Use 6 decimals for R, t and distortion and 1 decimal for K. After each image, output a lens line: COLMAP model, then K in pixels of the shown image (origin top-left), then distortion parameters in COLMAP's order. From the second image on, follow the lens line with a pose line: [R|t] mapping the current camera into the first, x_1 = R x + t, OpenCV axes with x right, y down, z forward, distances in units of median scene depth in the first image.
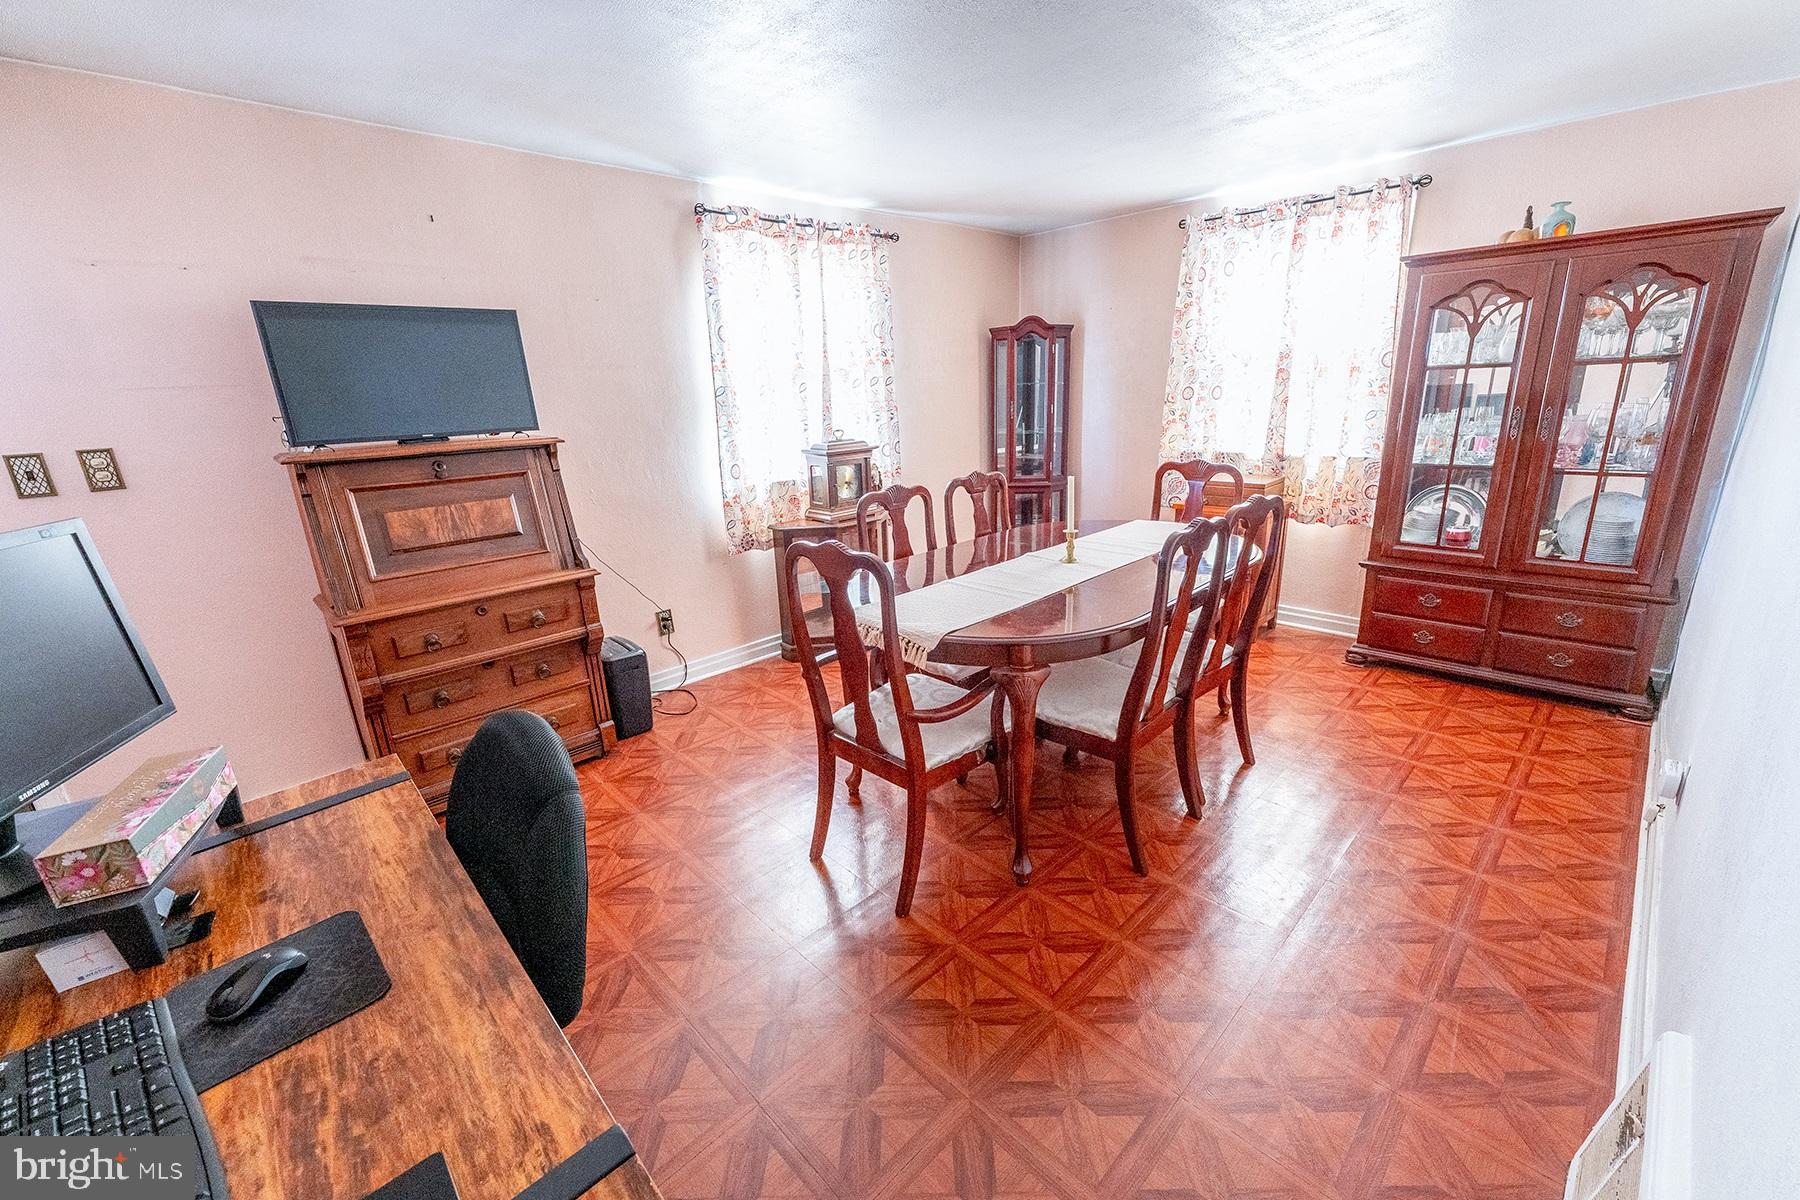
lens RADIAL K [[759.5, 0, 928.7], [0, 759.5, 611.0], [0, 0, 1]] dist [-0.000344, -0.000514]
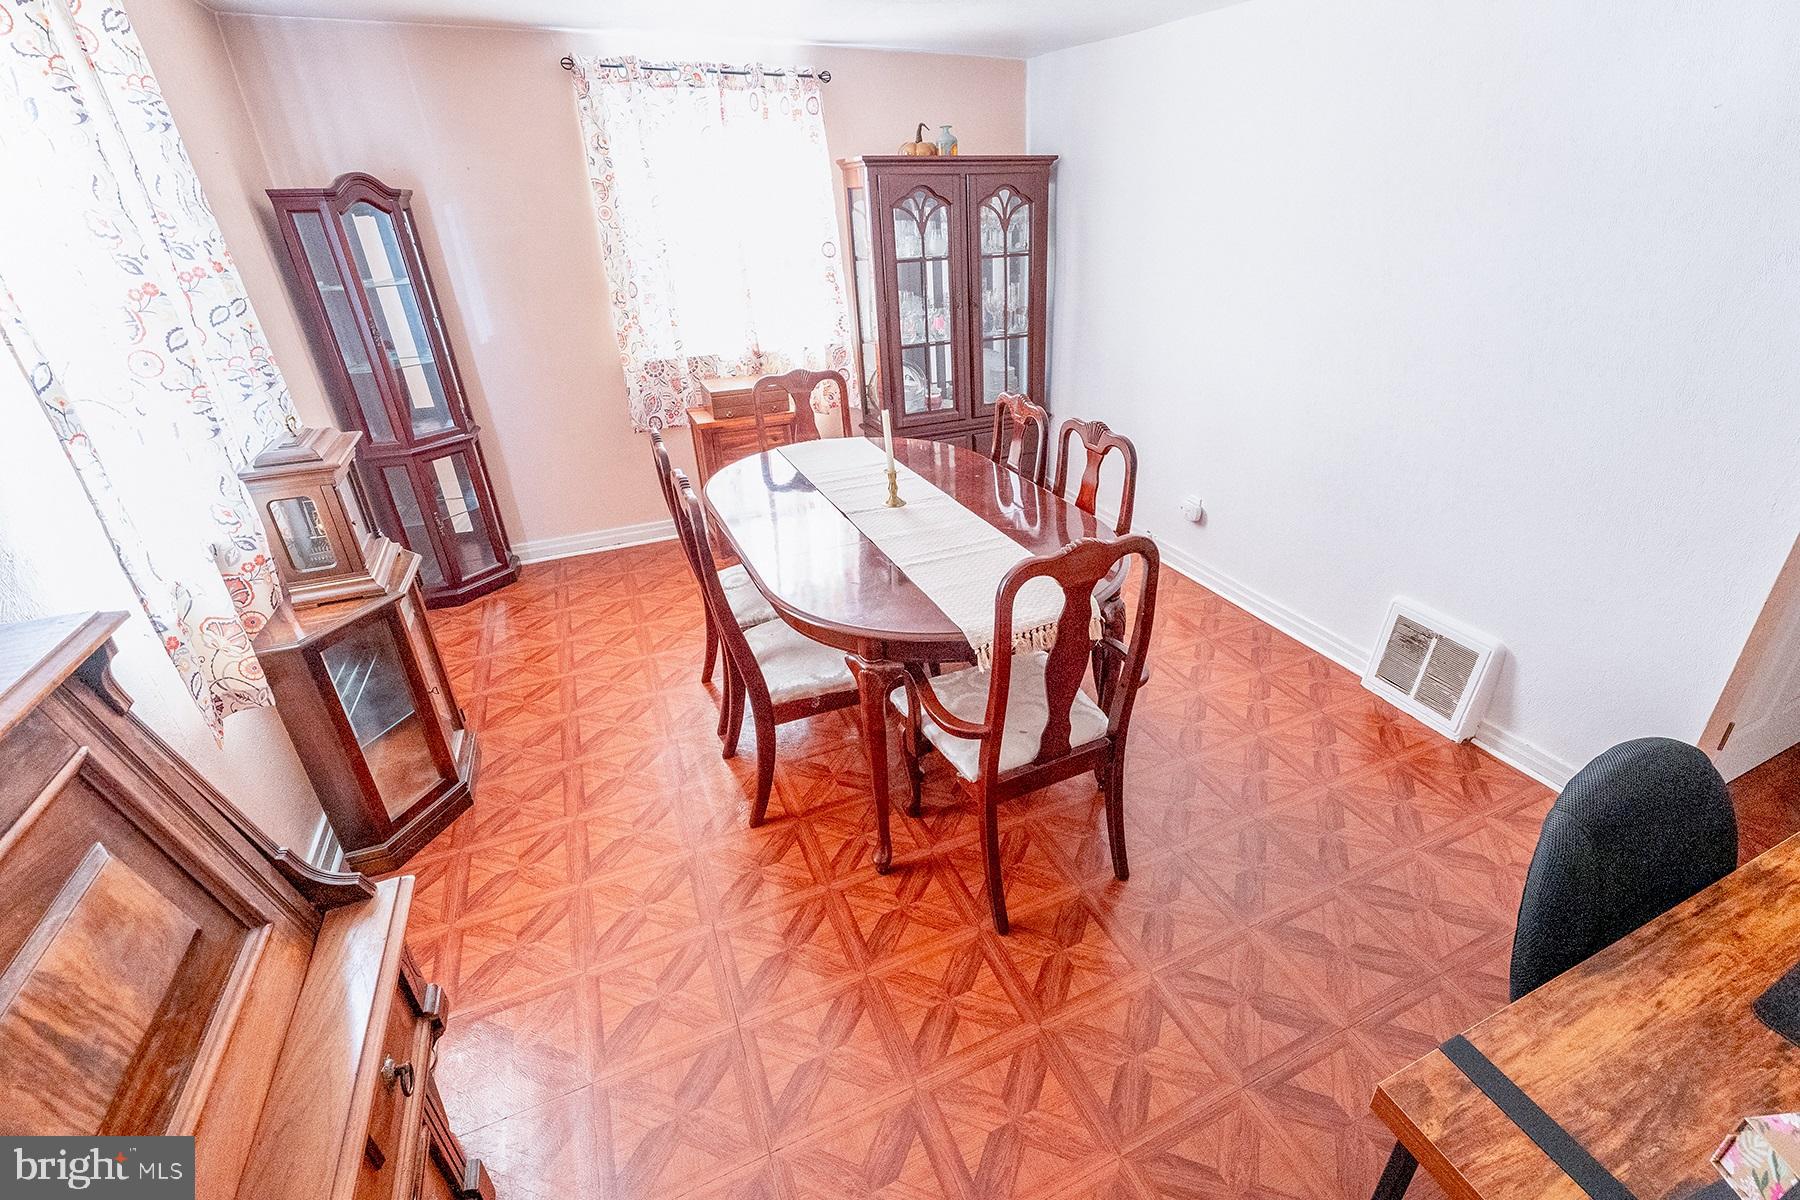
lens RADIAL K [[813.6, 0, 1001.1], [0, 813.6, 592.7], [0, 0, 1]] dist [-0.001879, -0.000477]
pose [[0.297753, -0.385627, 0.873290, -0.594490], [0.272597, 0.911039, 0.309353, -0.210922], [-0.914896, 0.145945, 0.376385, 0.491236]]
